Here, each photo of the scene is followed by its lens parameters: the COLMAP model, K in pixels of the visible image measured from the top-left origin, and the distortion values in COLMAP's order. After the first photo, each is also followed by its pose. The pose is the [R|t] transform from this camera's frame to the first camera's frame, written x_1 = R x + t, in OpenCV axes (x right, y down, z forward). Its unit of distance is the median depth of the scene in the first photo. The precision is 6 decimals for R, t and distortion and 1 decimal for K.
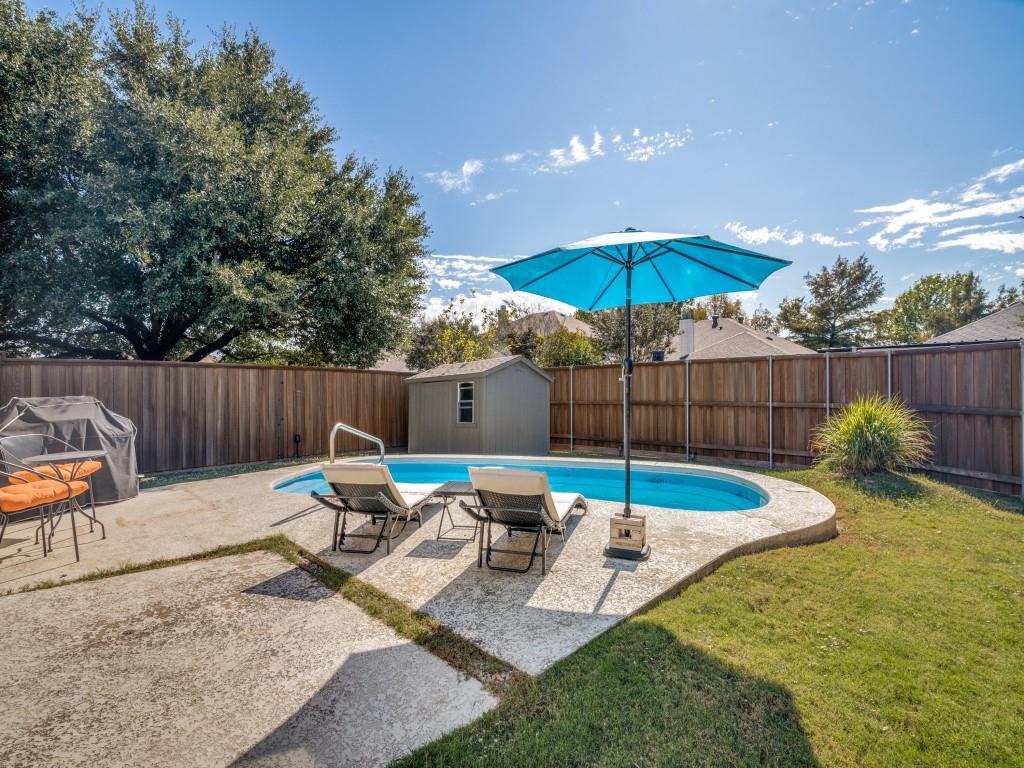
lens RADIAL K [[468.3, 0, 510.0], [0, 468.3, 390.9], [0, 0, 1]] dist [-0.018066, 0.000284]
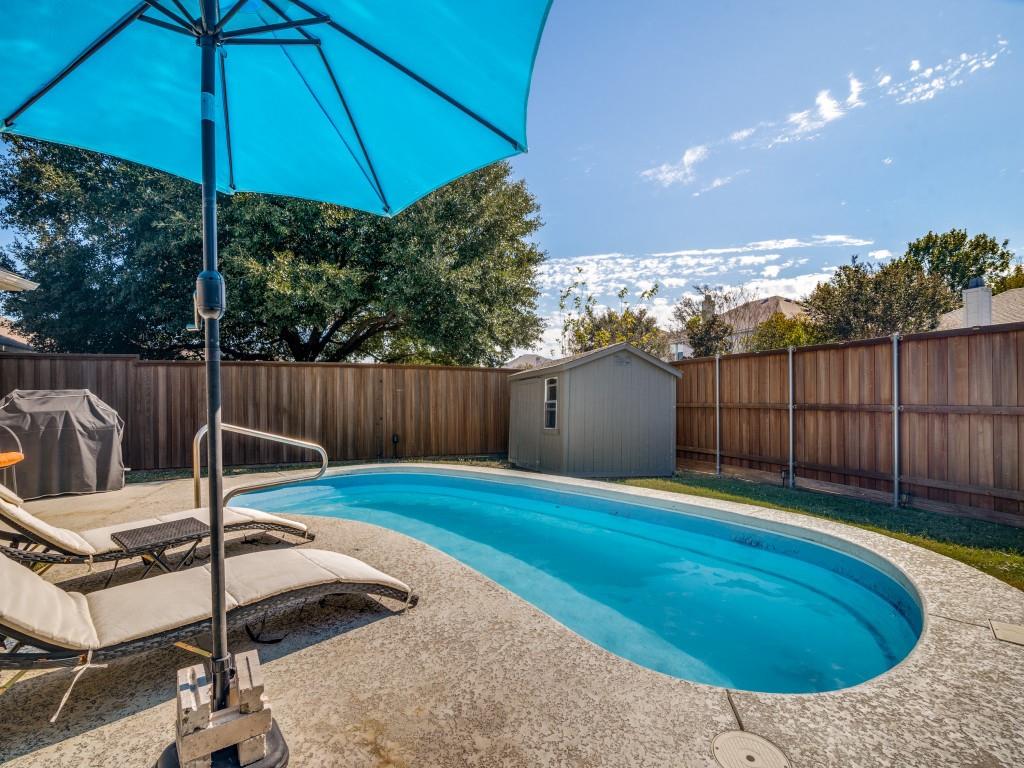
lens RADIAL K [[472.6, 0, 504.9], [0, 472.6, 385.3], [0, 0, 1]] dist [-0.020041, 0.001404]
pose [[0.892822, -0.005940, -0.450371, 0.190399], [-0.002880, 0.999817, -0.018896, 0.009241], [0.450401, 0.018168, 0.892641, 0.227174]]
